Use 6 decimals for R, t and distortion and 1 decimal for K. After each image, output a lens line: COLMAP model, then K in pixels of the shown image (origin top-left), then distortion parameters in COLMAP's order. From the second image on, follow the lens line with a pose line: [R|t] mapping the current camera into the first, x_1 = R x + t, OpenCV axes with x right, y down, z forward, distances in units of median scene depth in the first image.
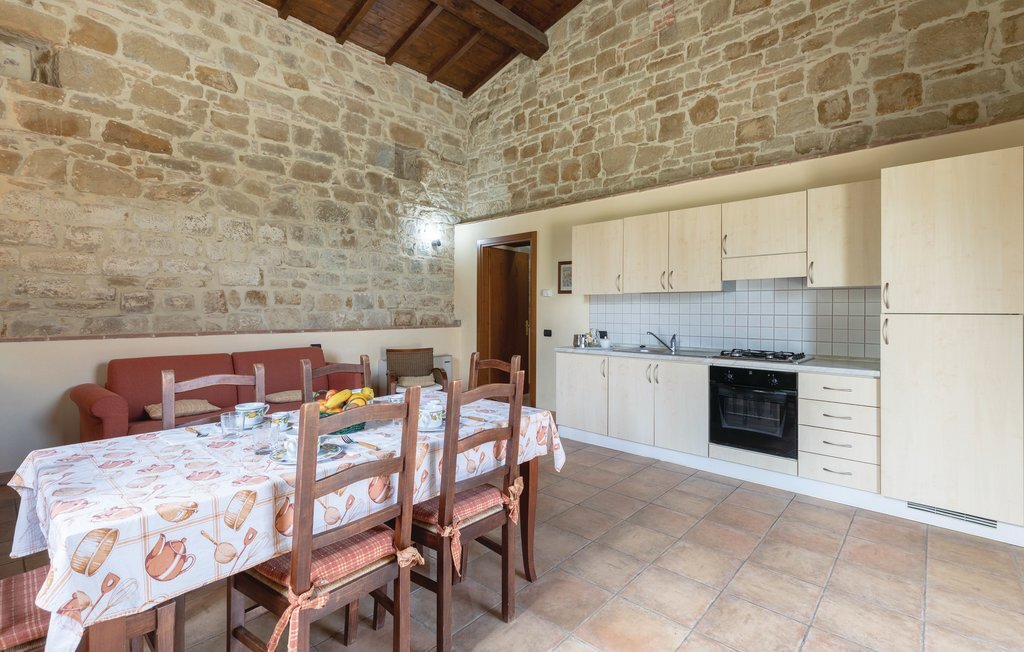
lens RADIAL K [[468.2, 0, 525.6], [0, 468.2, 308.2], [0, 0, 1]] dist [0.003315, -0.000007]
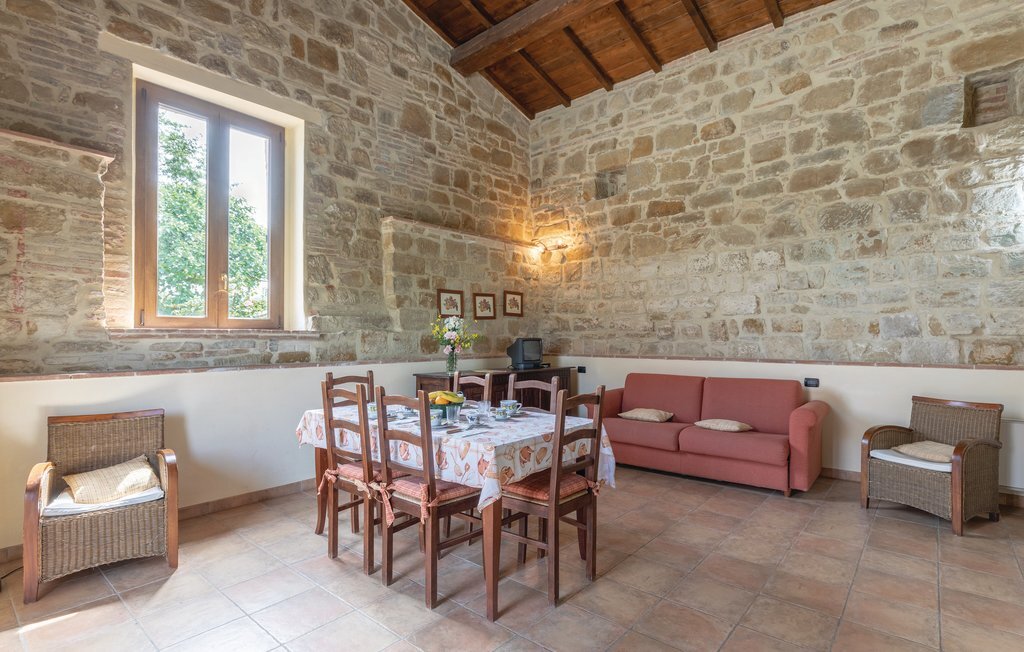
lens RADIAL K [[495.0, 0, 510.4], [0, 495.0, 332.2], [0, 0, 1]] dist [-0.003679, -0.000323]
pose [[0.013368, -0.011891, -0.999840, 0.461452], [0.004170, 0.999921, -0.011836, 0.001361], [0.999902, -0.004011, 0.013417, 0.457985]]
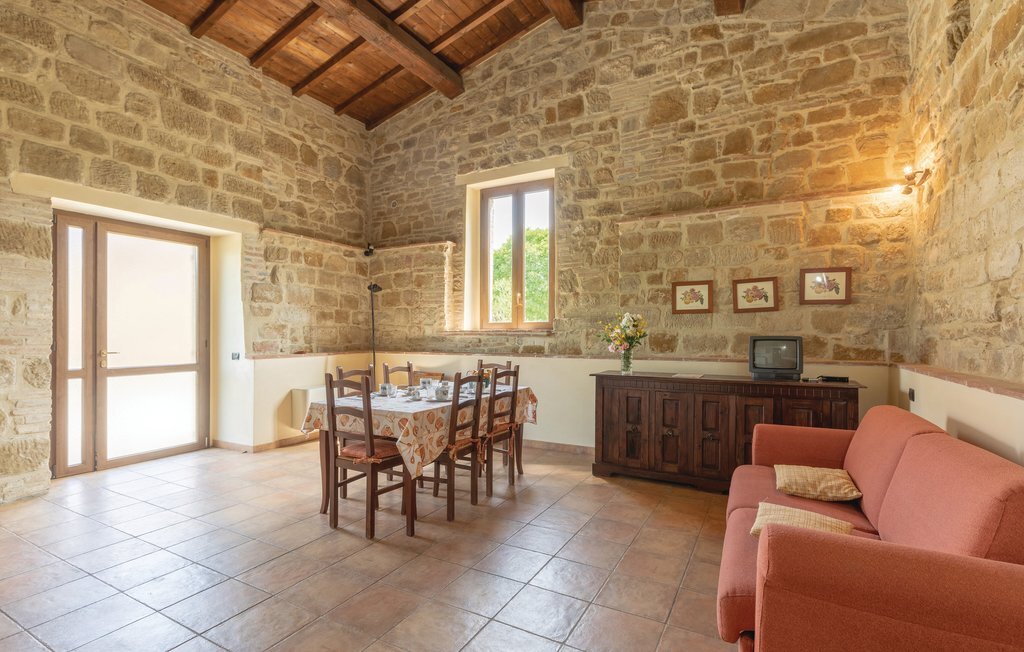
lens RADIAL K [[468.2, 0, 510.5], [0, 468.2, 331.6], [0, 0, 1]] dist [0.003315, -0.000007]
pose [[-0.974149, -0.003014, -0.225885, -0.121149], [-0.000795, 0.999951, -0.009917, 0.001733], [0.225904, -0.009481, -0.974104, 1.195677]]
